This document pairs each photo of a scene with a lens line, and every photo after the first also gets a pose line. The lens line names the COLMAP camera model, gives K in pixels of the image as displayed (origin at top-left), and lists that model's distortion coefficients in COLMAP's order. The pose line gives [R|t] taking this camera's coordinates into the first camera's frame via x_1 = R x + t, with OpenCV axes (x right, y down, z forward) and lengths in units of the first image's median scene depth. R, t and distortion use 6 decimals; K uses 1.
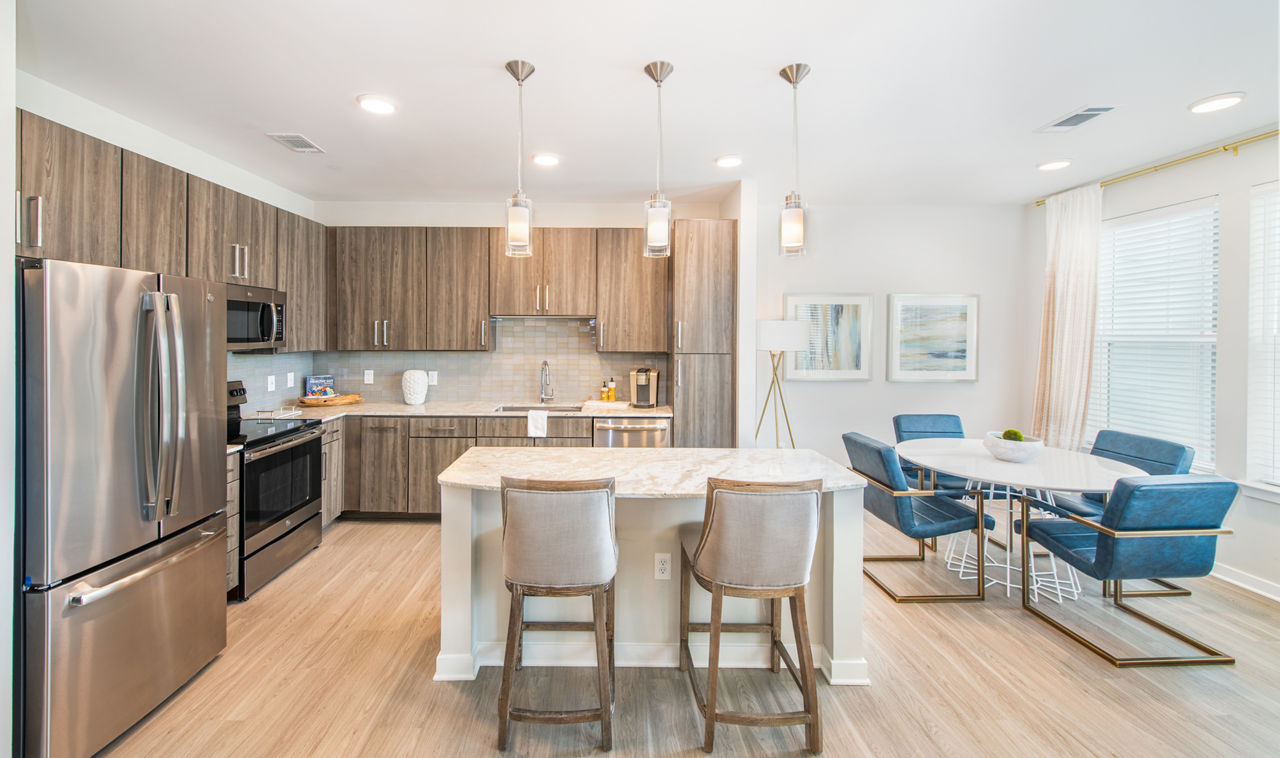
lens RADIAL K [[509.8, 0, 609.8], [0, 509.8, 340.1], [0, 0, 1]] dist [0.007578, -0.000004]
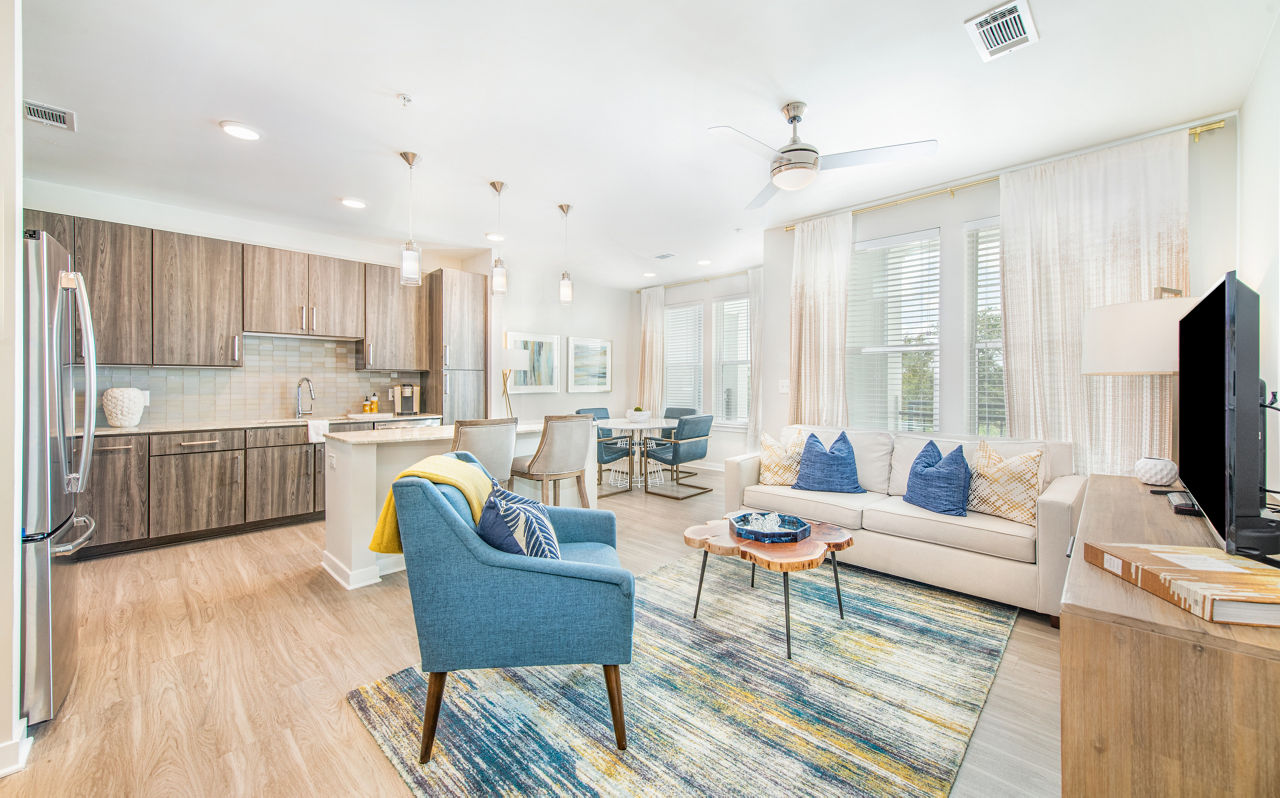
lens RADIAL K [[503.2, 0, 640.2], [0, 503.2, 391.0], [0, 0, 1]] dist [0.002904, 0.000123]
pose [[0.713205, -0.008698, 0.700902, -0.388091], [0.009419, 0.999952, 0.002825, 0.076008], [-0.700893, 0.004586, 0.713252, -0.262869]]
